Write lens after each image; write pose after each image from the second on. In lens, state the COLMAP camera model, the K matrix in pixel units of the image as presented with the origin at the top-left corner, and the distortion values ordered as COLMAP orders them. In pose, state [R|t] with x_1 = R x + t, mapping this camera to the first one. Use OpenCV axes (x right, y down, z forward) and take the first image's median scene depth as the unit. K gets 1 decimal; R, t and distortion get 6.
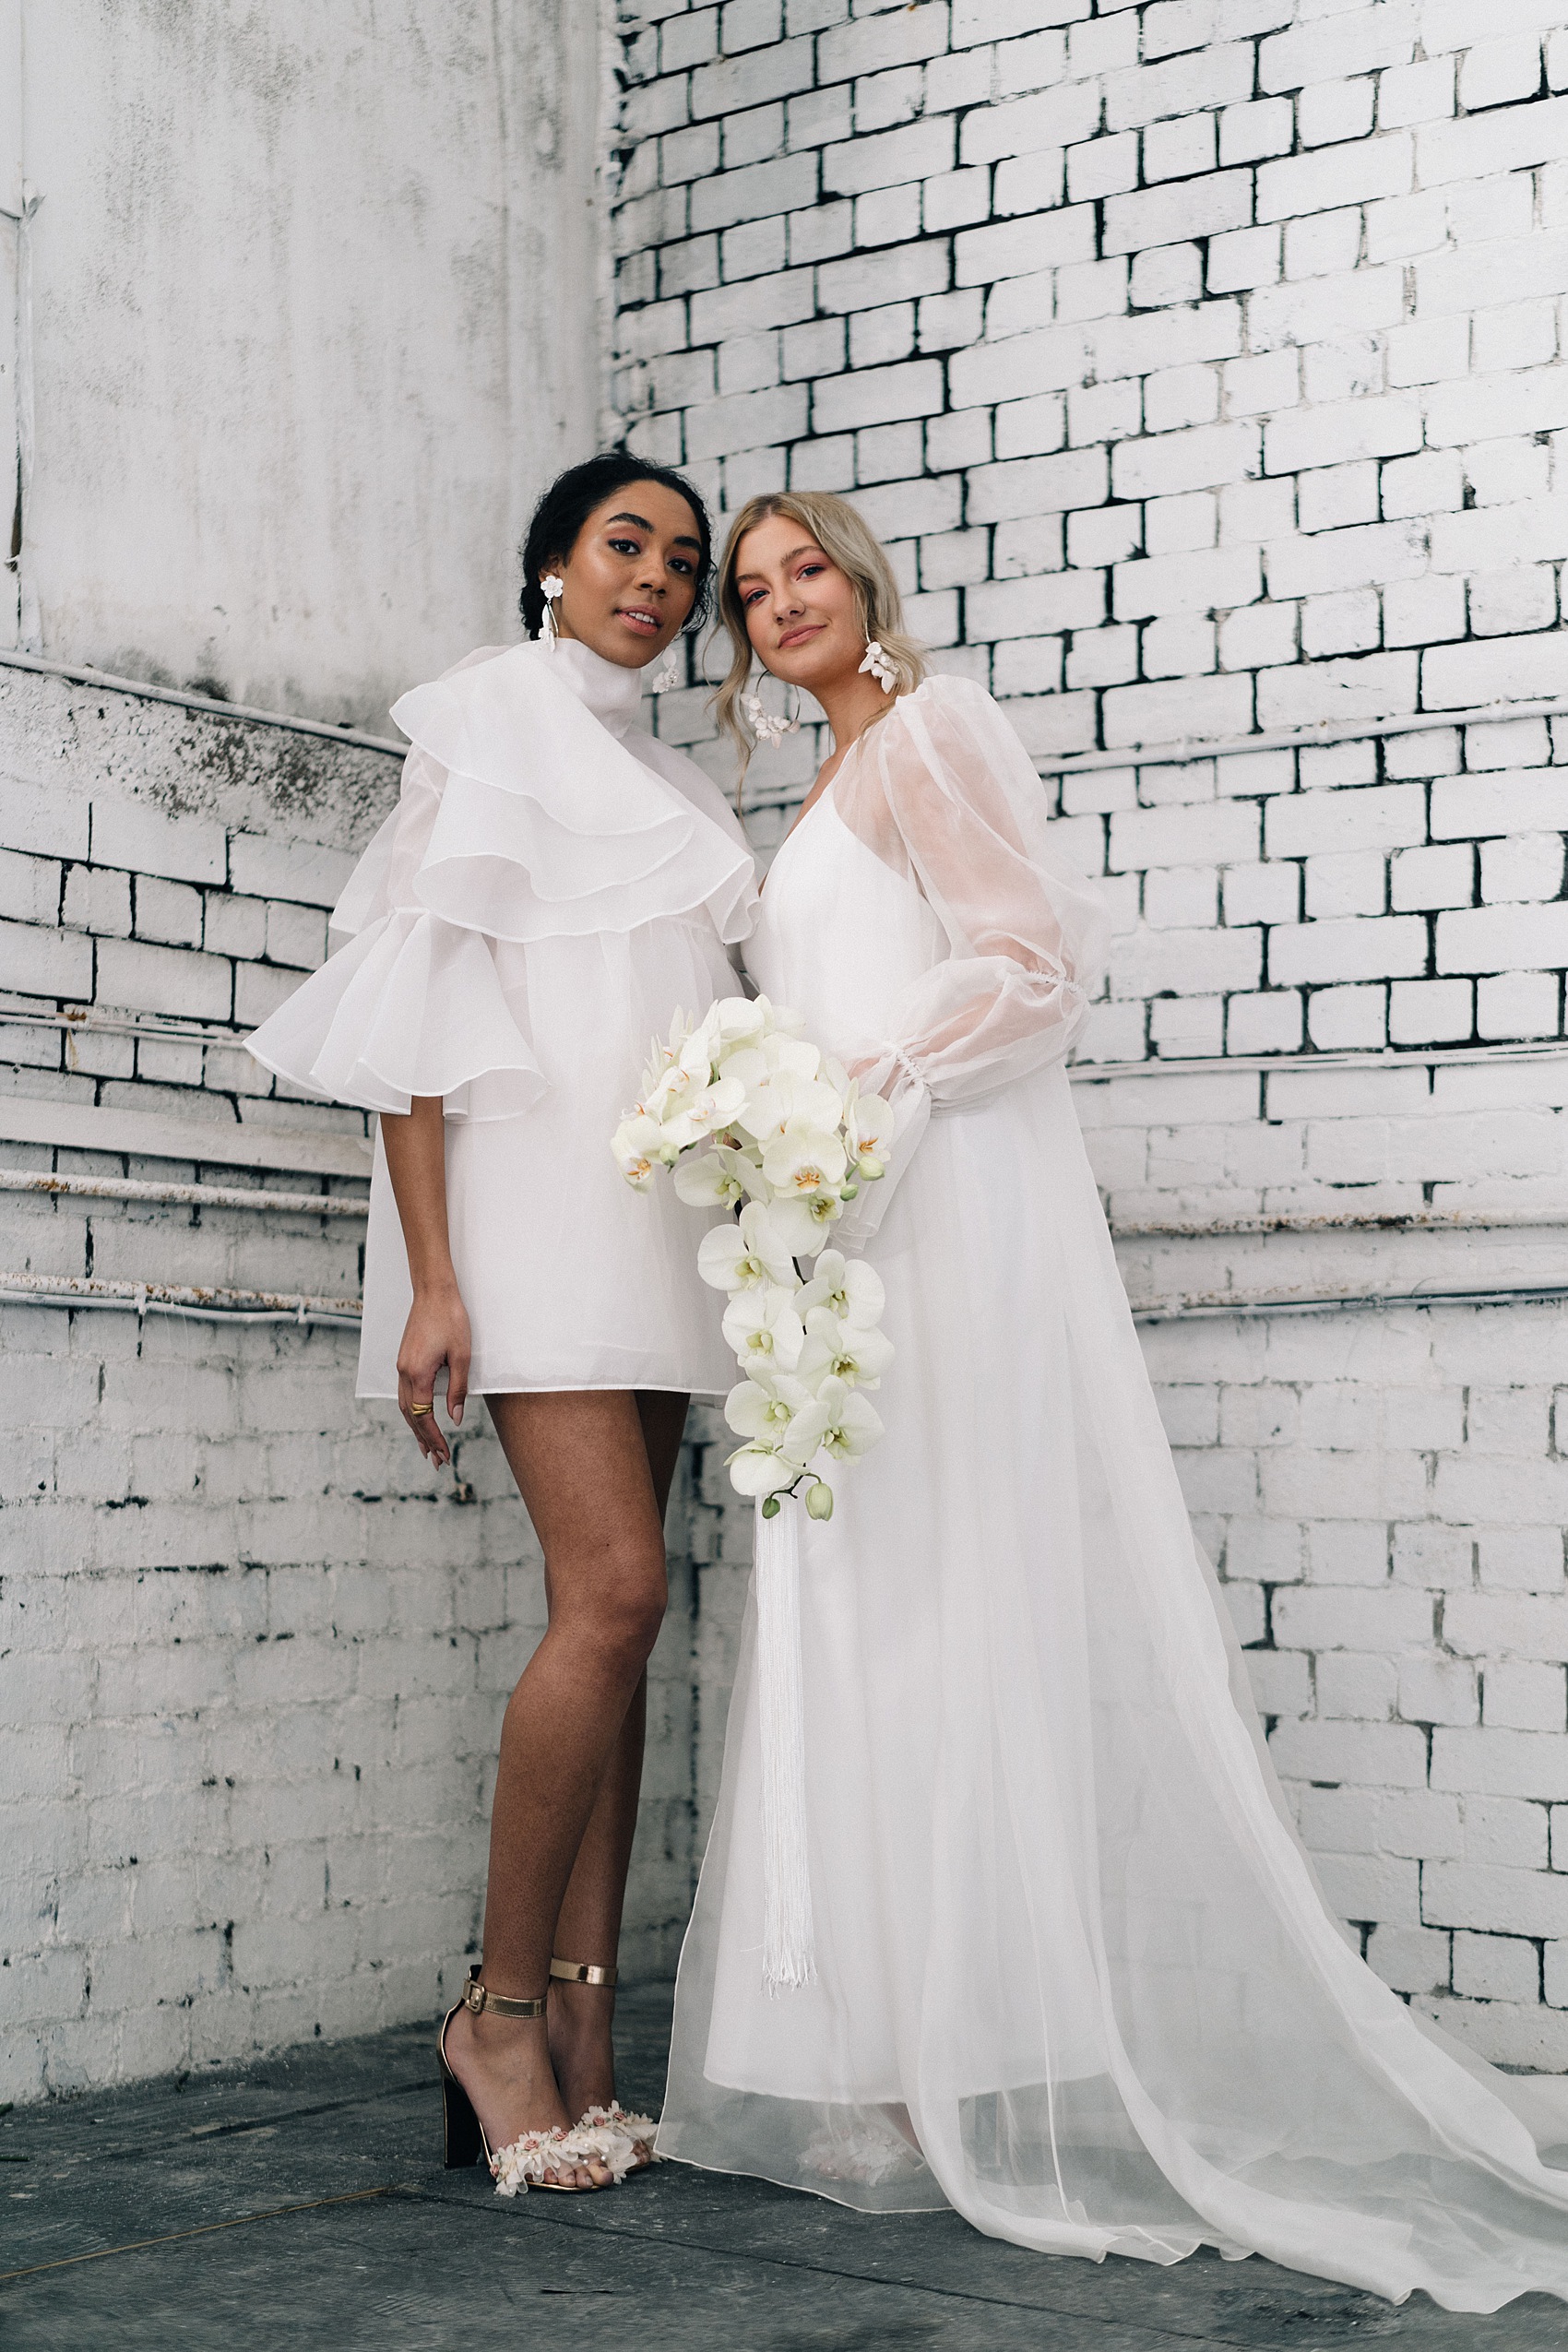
lens RADIAL K [[3617.6, 0, 800.1], [0, 3617.6, 1159.7], [0, 0, 1]] dist [-0.005627, 0.000000]
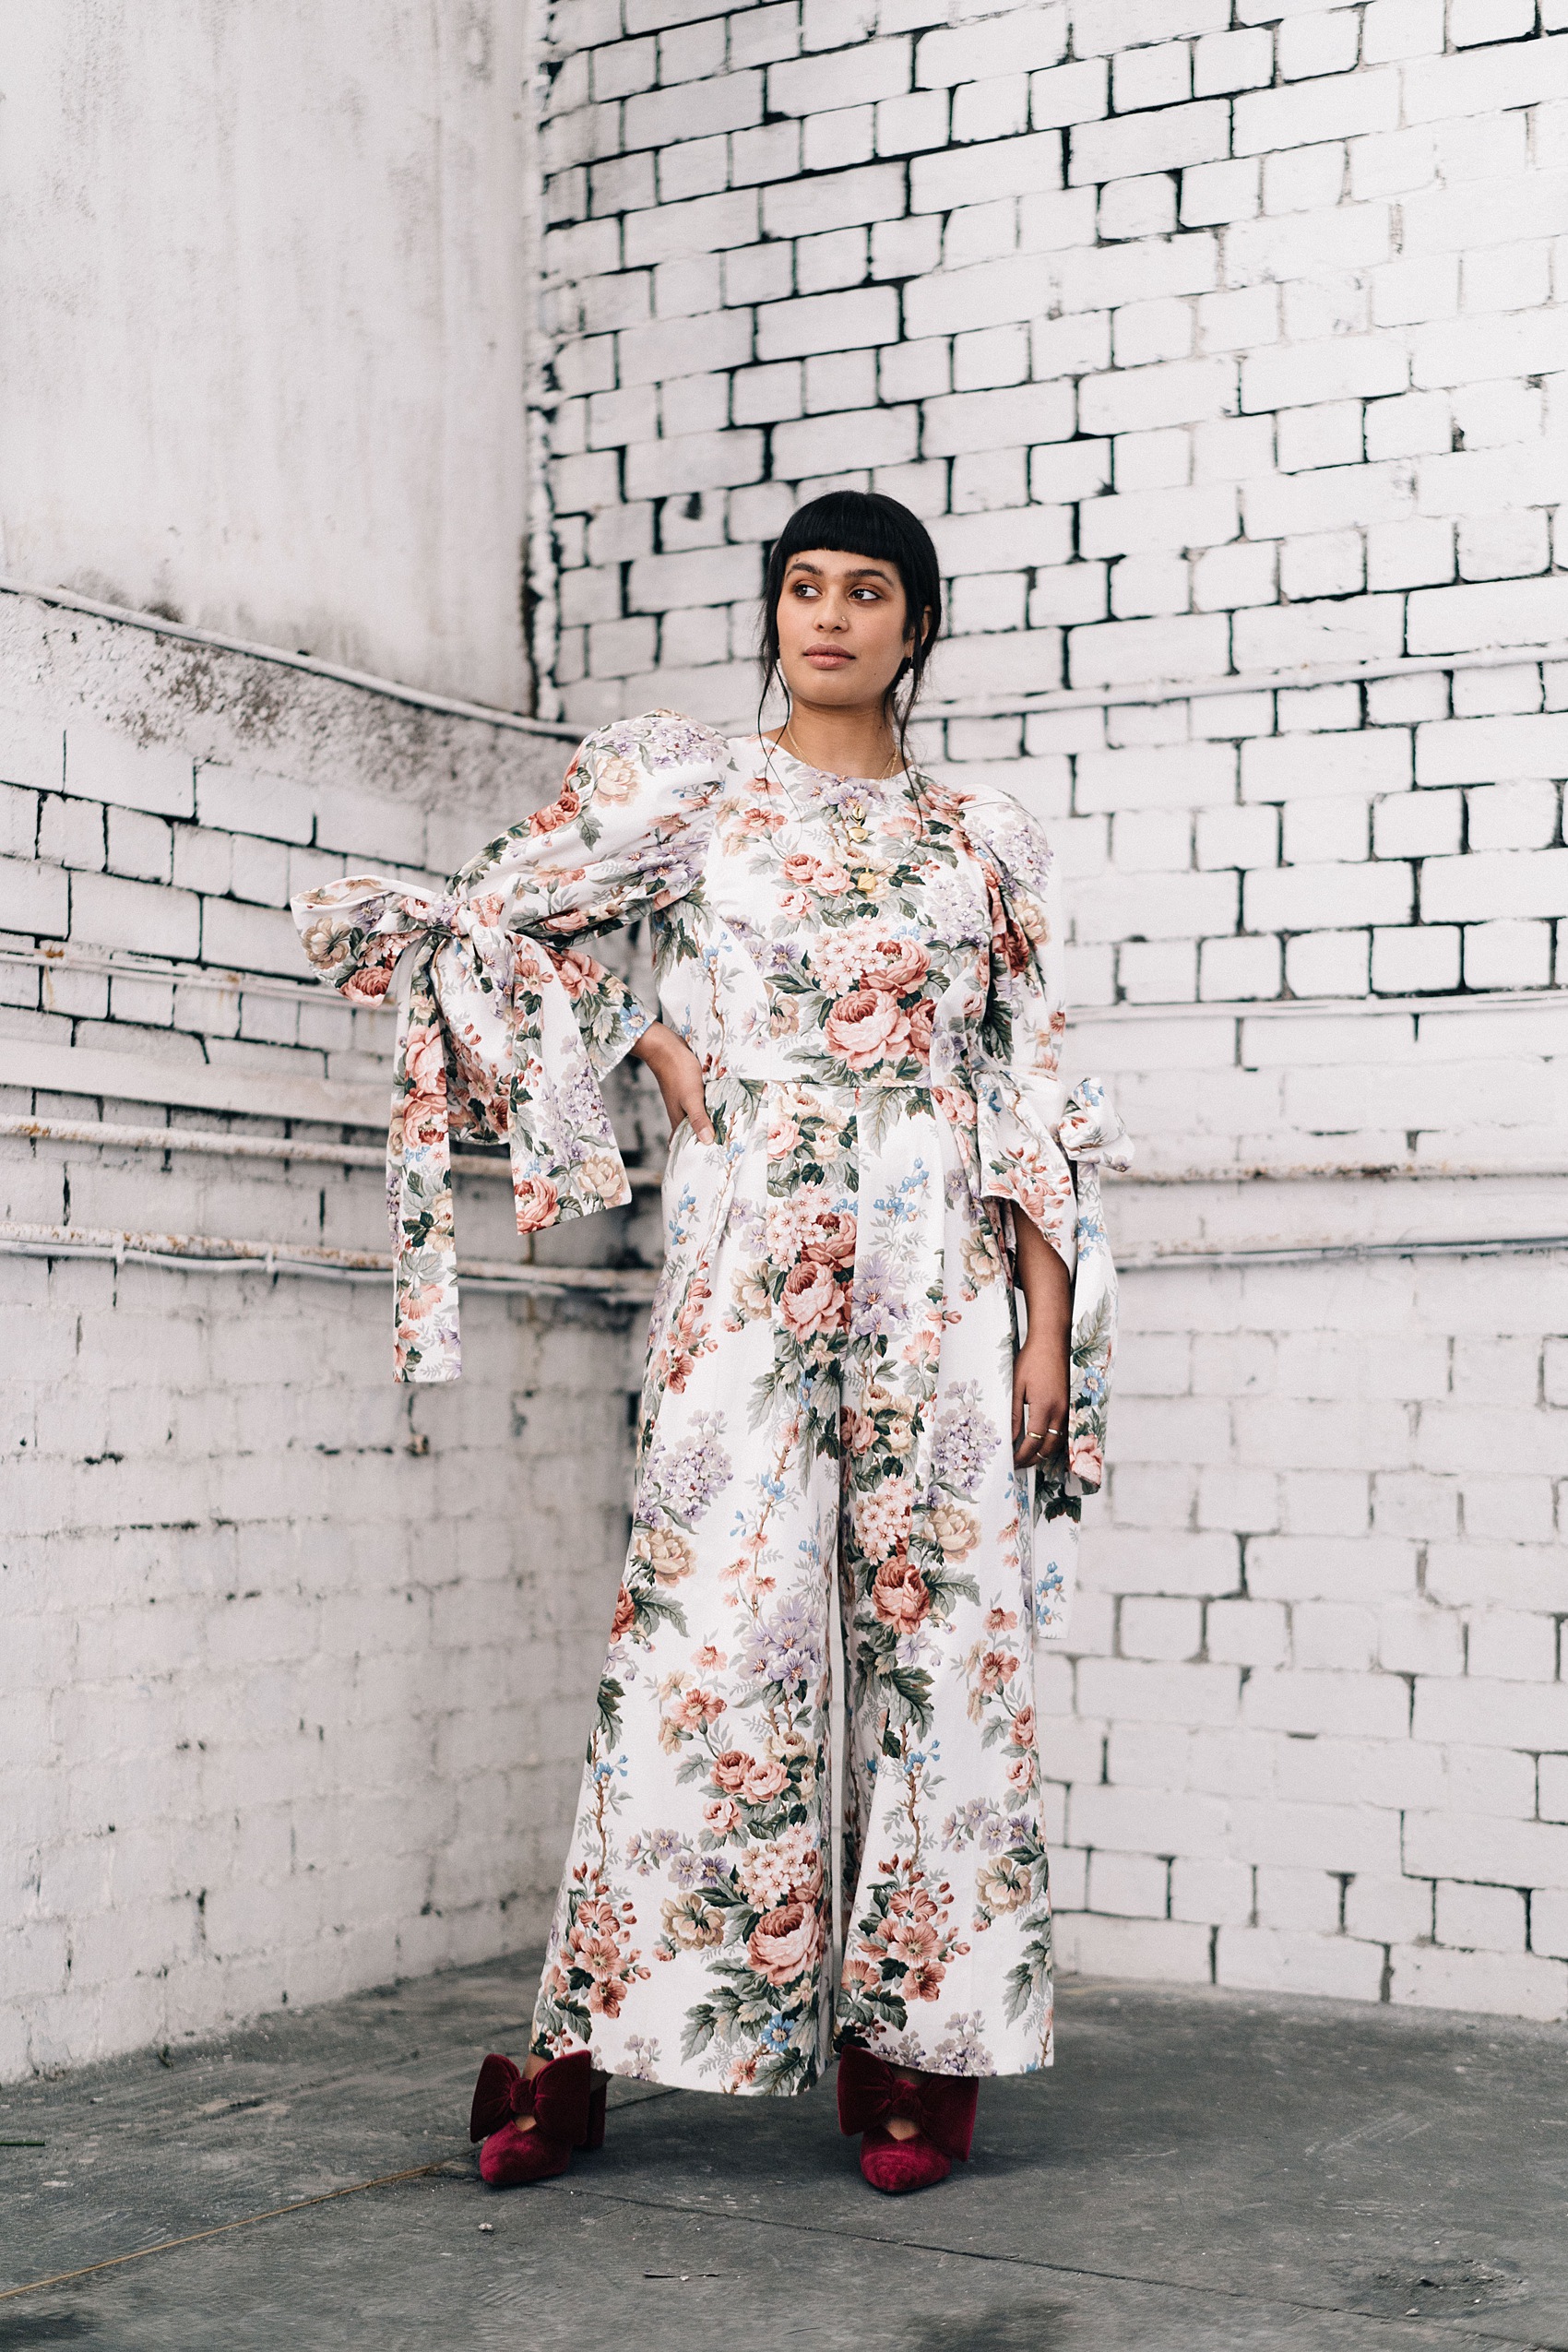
lens RADIAL K [[3617.6, 0, 766.2], [0, 3617.6, 1162.9], [0, 0, 1]] dist [-0.005627, 0.000000]
pose [[0.996394, 0.003367, 0.084785, -0.085275], [-0.005102, 0.999782, 0.020252, -0.004100], [-0.084698, -0.020611, 0.996193, 0.024331]]
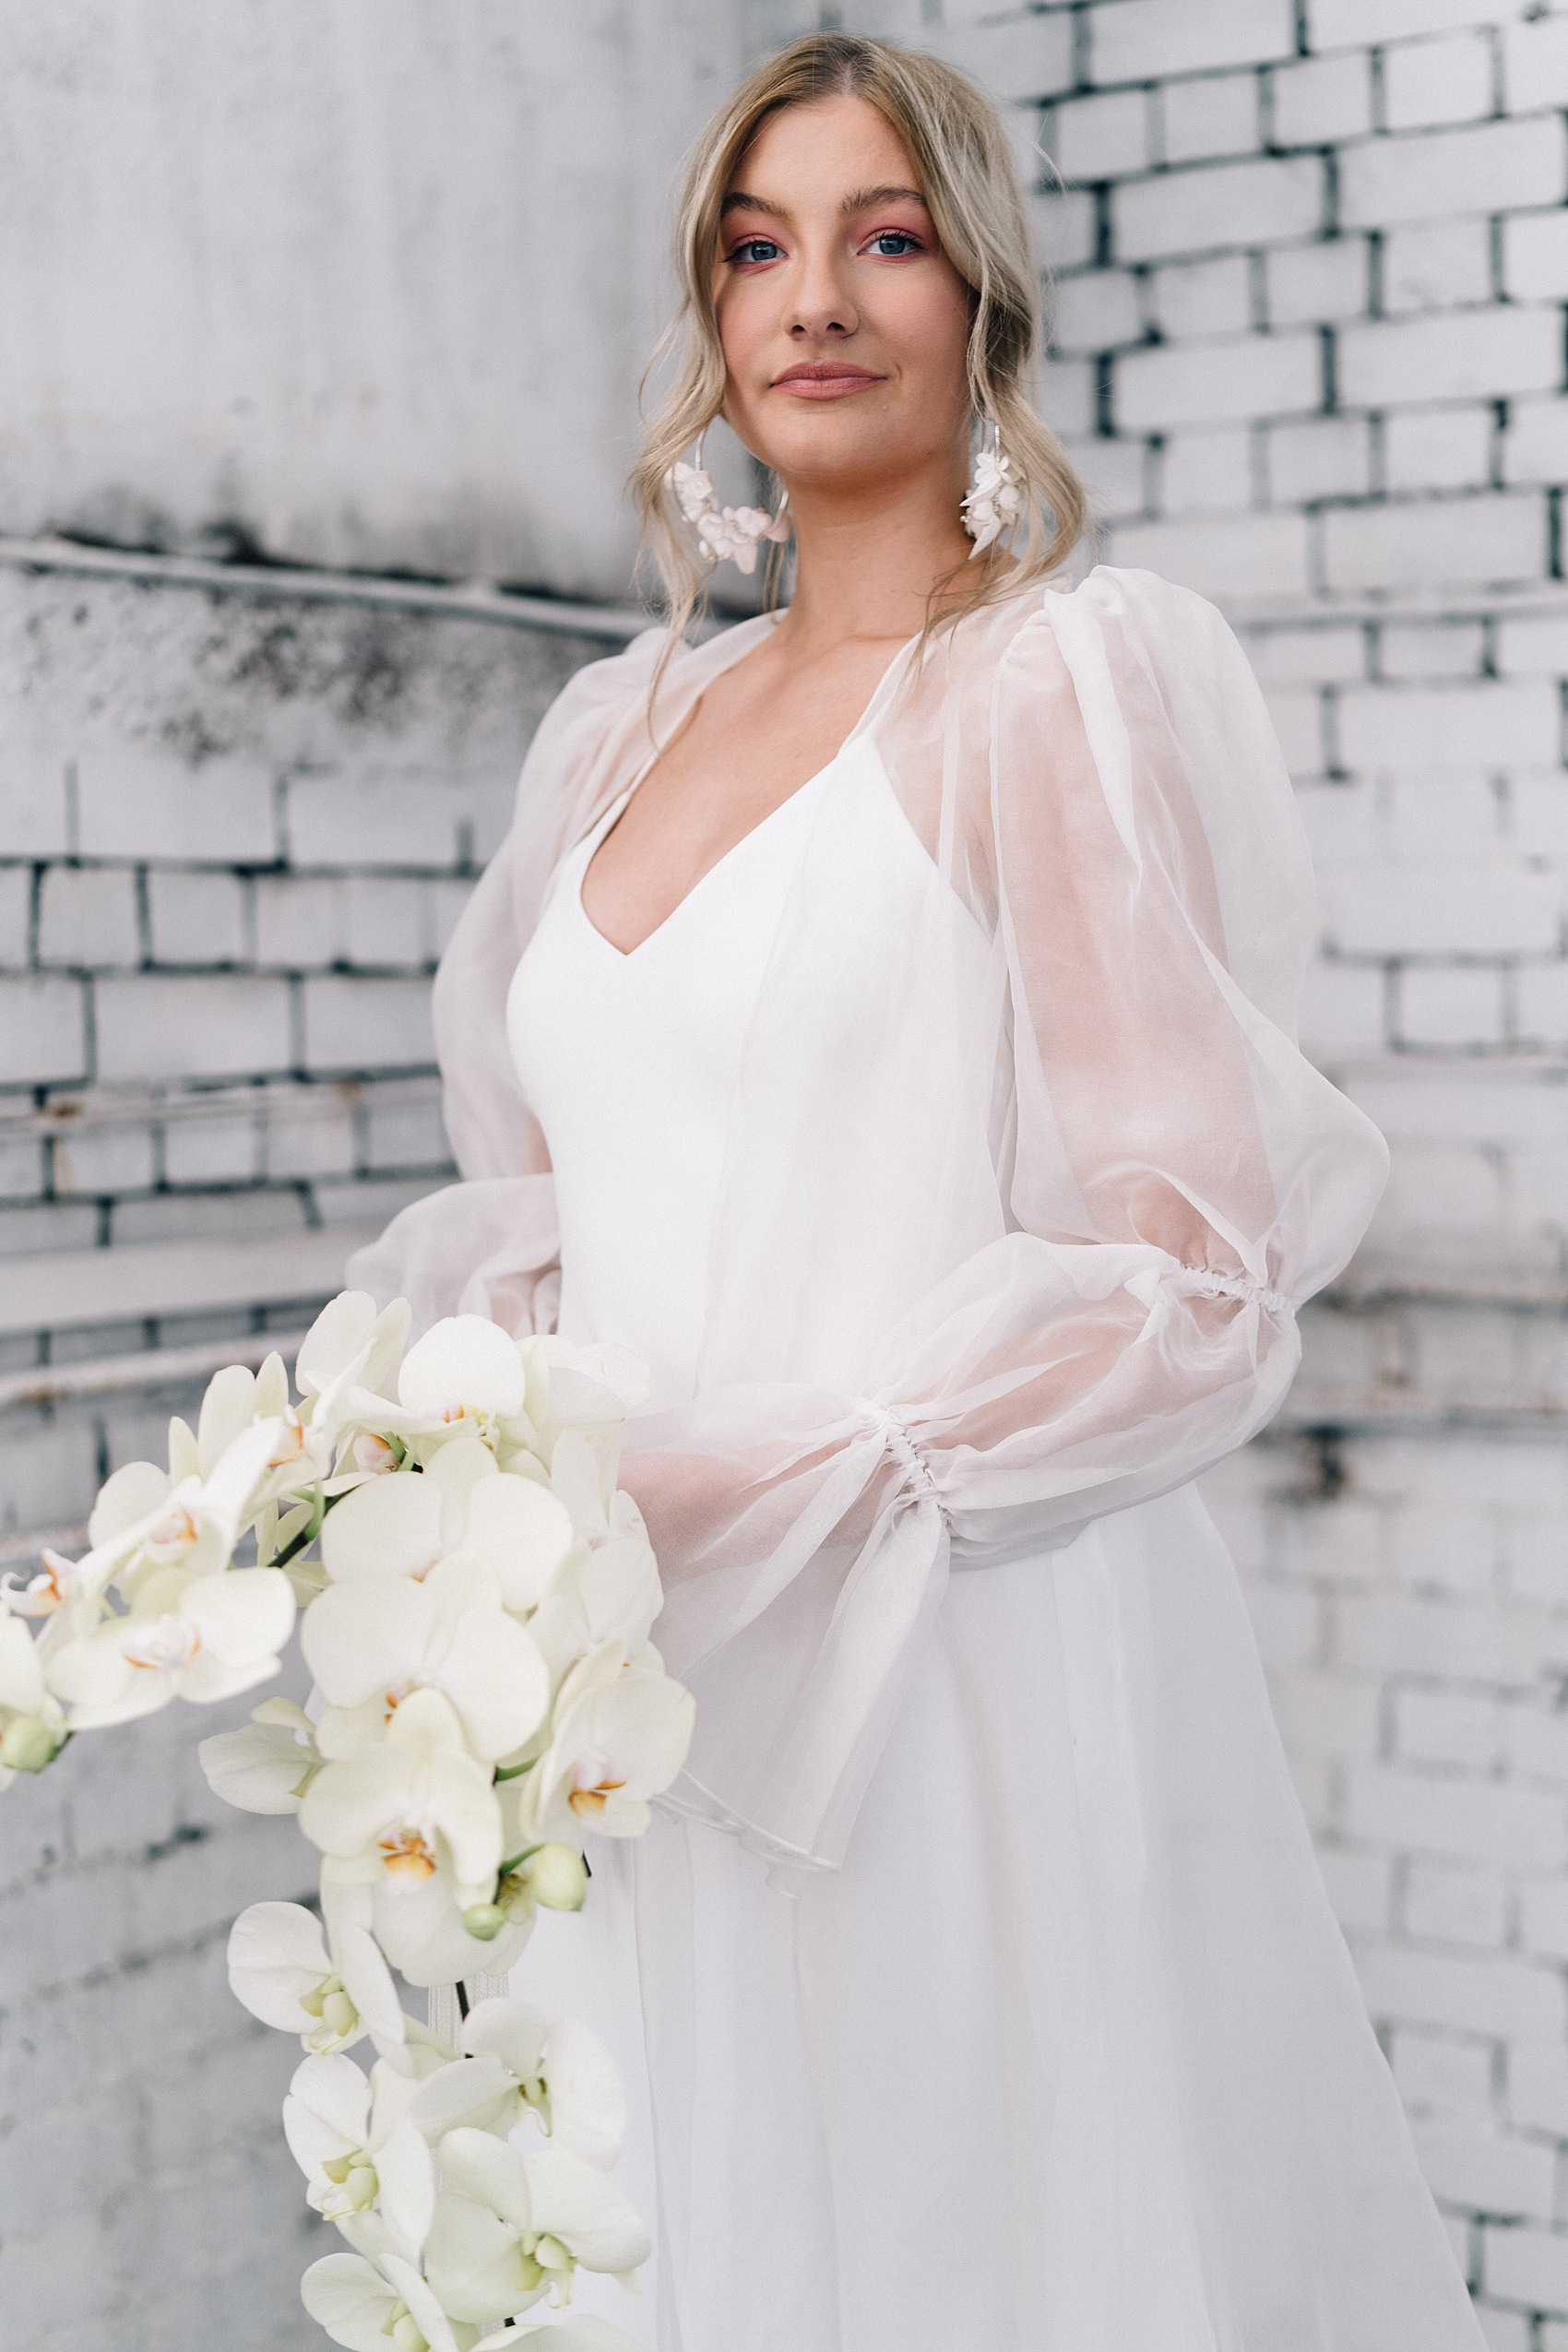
lens RADIAL K [[3617.6, 0, 786.7], [0, 3617.6, 1164.8], [0, 0, 1]] dist [-0.005627, 0.000000]
pose [[0.999409, -0.022865, 0.025673, -0.083323], [0.019219, 0.990763, 0.134237, -0.103555], [-0.028505, -0.133664, 0.990617, 0.339330]]
